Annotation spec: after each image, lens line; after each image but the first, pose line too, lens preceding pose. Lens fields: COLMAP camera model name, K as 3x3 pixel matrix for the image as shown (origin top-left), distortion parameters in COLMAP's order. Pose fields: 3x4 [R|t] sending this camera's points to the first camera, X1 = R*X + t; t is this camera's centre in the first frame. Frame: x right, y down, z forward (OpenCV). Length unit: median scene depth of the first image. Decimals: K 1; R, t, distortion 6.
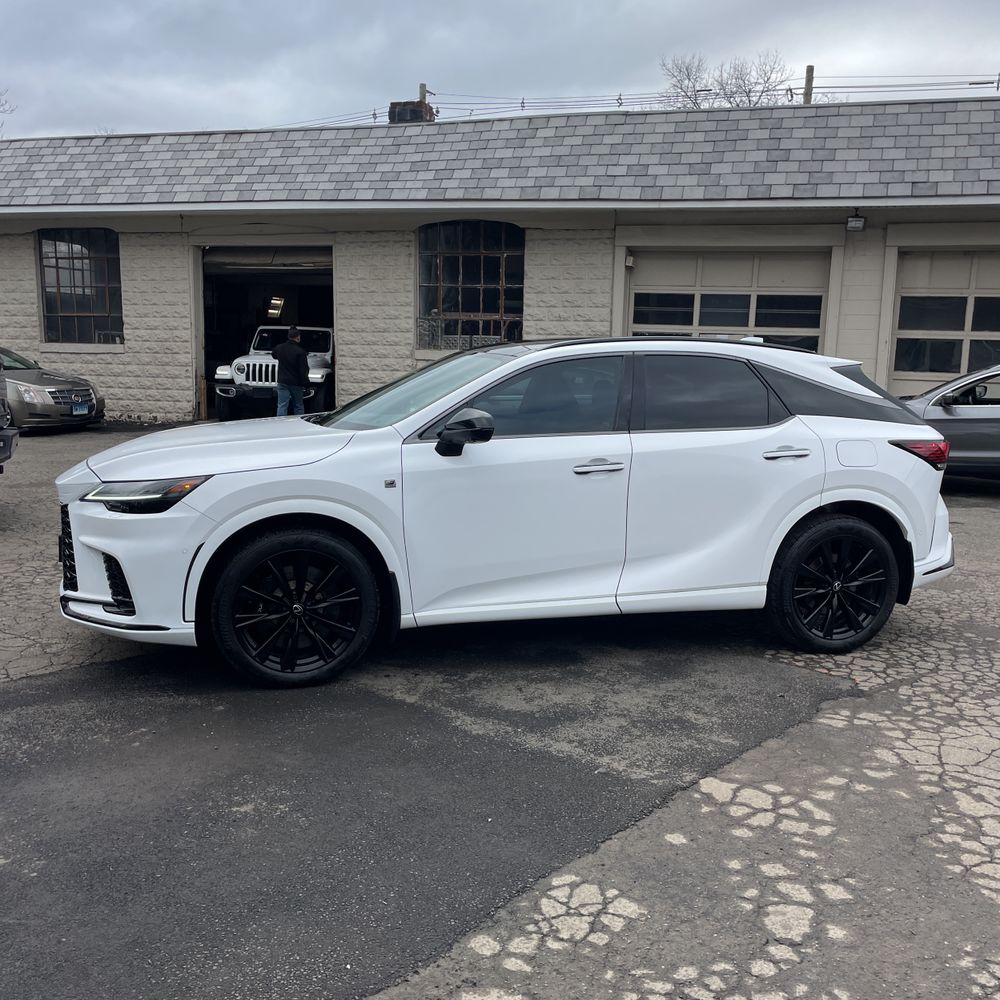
lens RADIAL K [[997.0, 0, 500.0], [0, 997.0, 500.0], [0, 0, 1]] dist [0.092291, -0.118526]
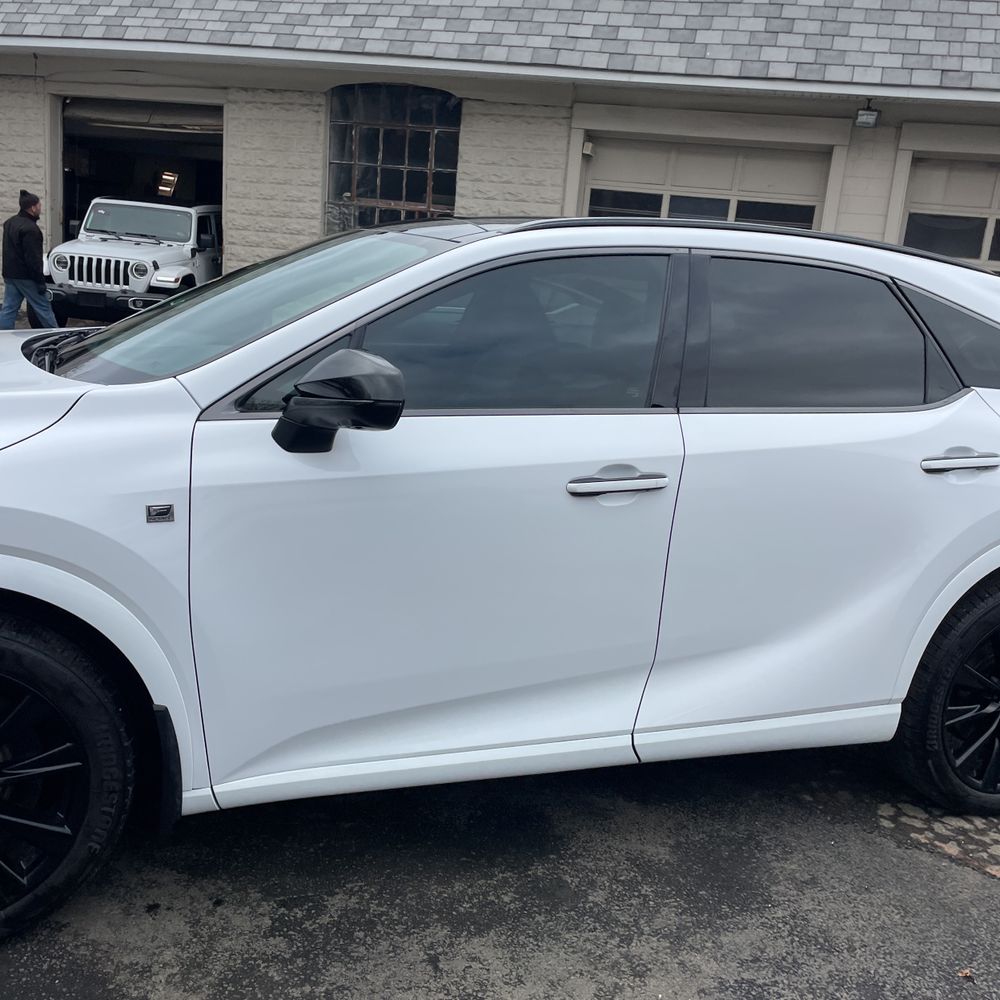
lens RADIAL K [[1003.4, 0, 493.9], [0, 1003.4, 475.9], [0, 0, 1]] dist [0.084001, -0.110291]
pose [[0.995925, 0.044945, 0.078188, 0.000120], [-0.050052, 0.996653, 0.064627, -0.022575], [-0.075022, -0.068277, 0.994842, 0.180047]]
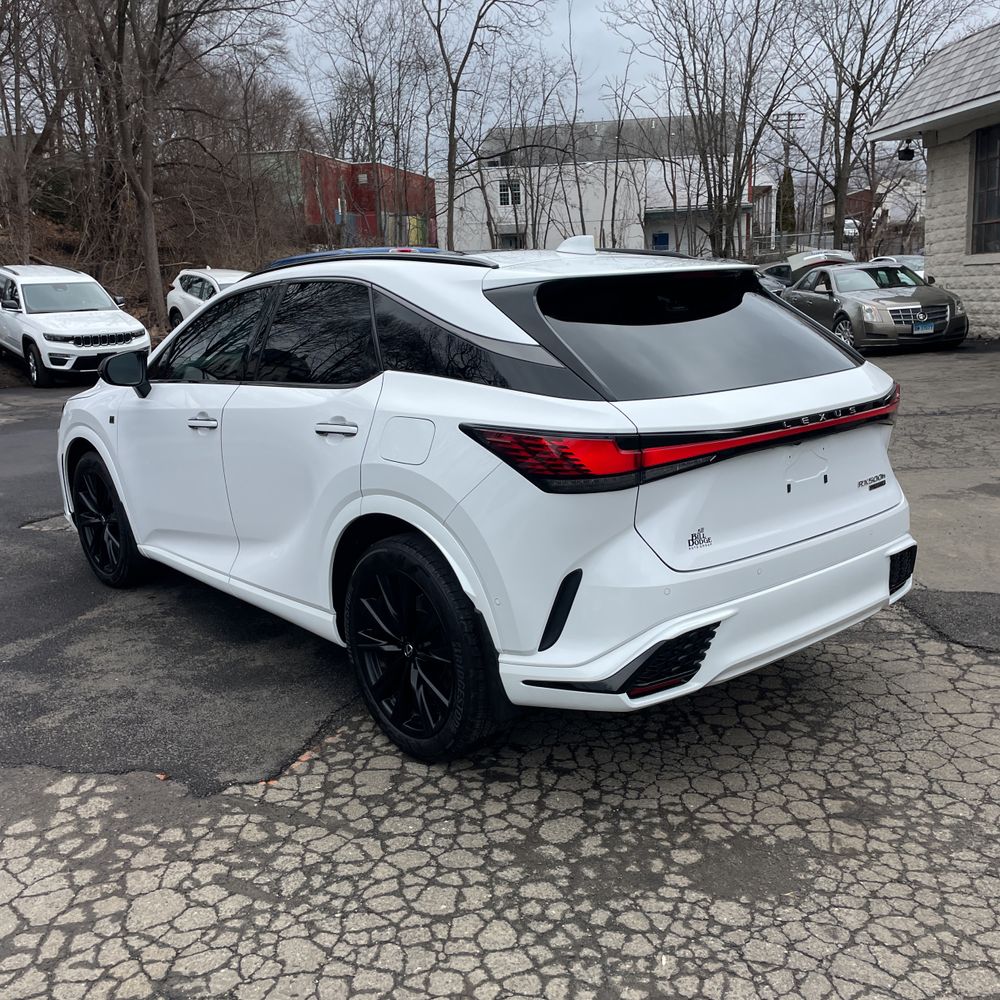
lens RADIAL K [[997.0, 0, 500.0], [0, 997.0, 500.0], [0, 0, 1]] dist [0.092291, -0.118526]
pose [[0.413990, 0.155395, -0.896920, 0.342580], [-0.076468, 0.987775, 0.135842, -0.035868], [0.907064, 0.012348, 0.420811, 0.302394]]
